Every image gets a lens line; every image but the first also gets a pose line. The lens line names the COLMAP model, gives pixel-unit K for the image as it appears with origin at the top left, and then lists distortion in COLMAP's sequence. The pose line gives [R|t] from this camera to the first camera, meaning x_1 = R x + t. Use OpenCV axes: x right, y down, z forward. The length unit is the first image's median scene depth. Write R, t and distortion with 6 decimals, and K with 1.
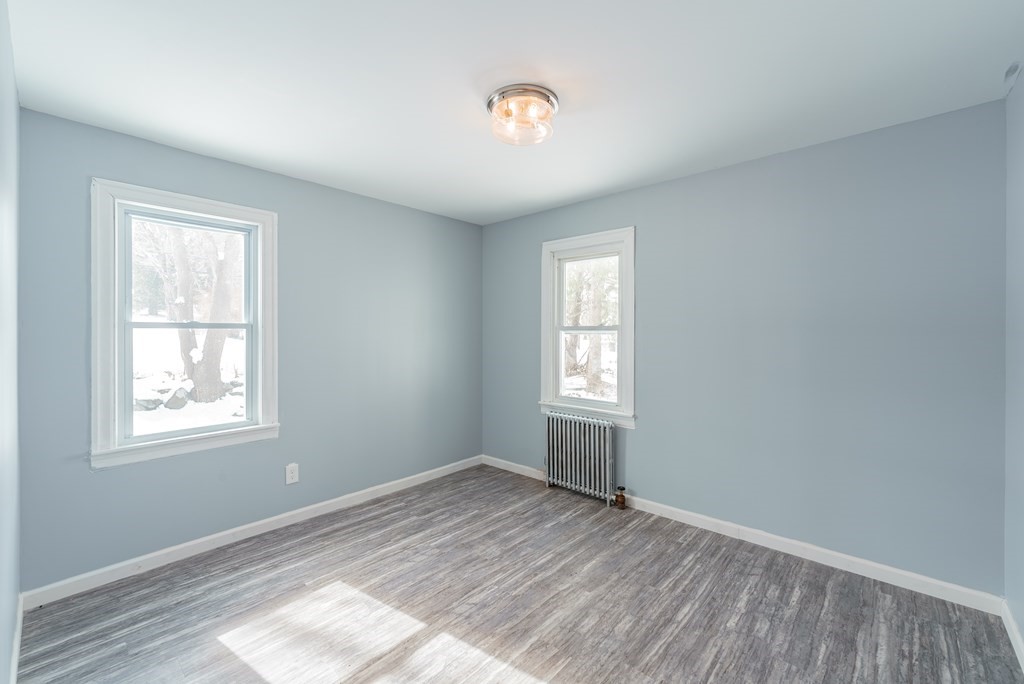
lens RADIAL K [[415.2, 0, 517.5], [0, 415.2, 335.7], [0, 0, 1]] dist [0.000135, -0.000458]
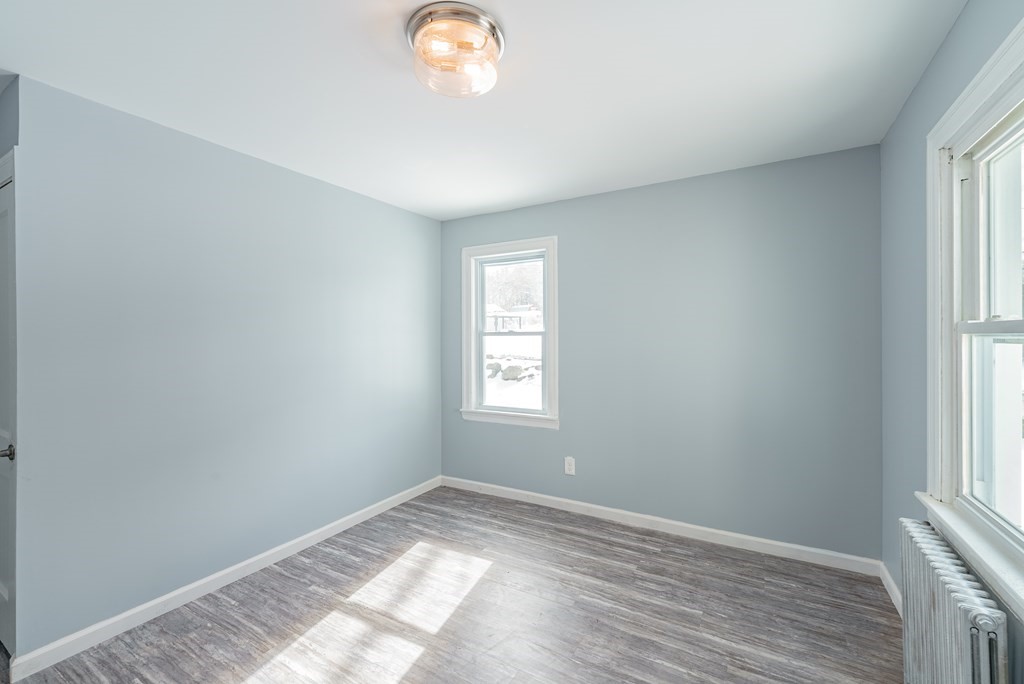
lens RADIAL K [[420.4, 0, 528.2], [0, 420.4, 336.5], [0, 0, 1]] dist [0.000291, 0.000194]
pose [[0.225806, -0.003150, -0.974167, 0.553194], [-0.002956, 0.999988, -0.003918, -0.009109], [0.974168, 0.003765, 0.225794, 0.667997]]
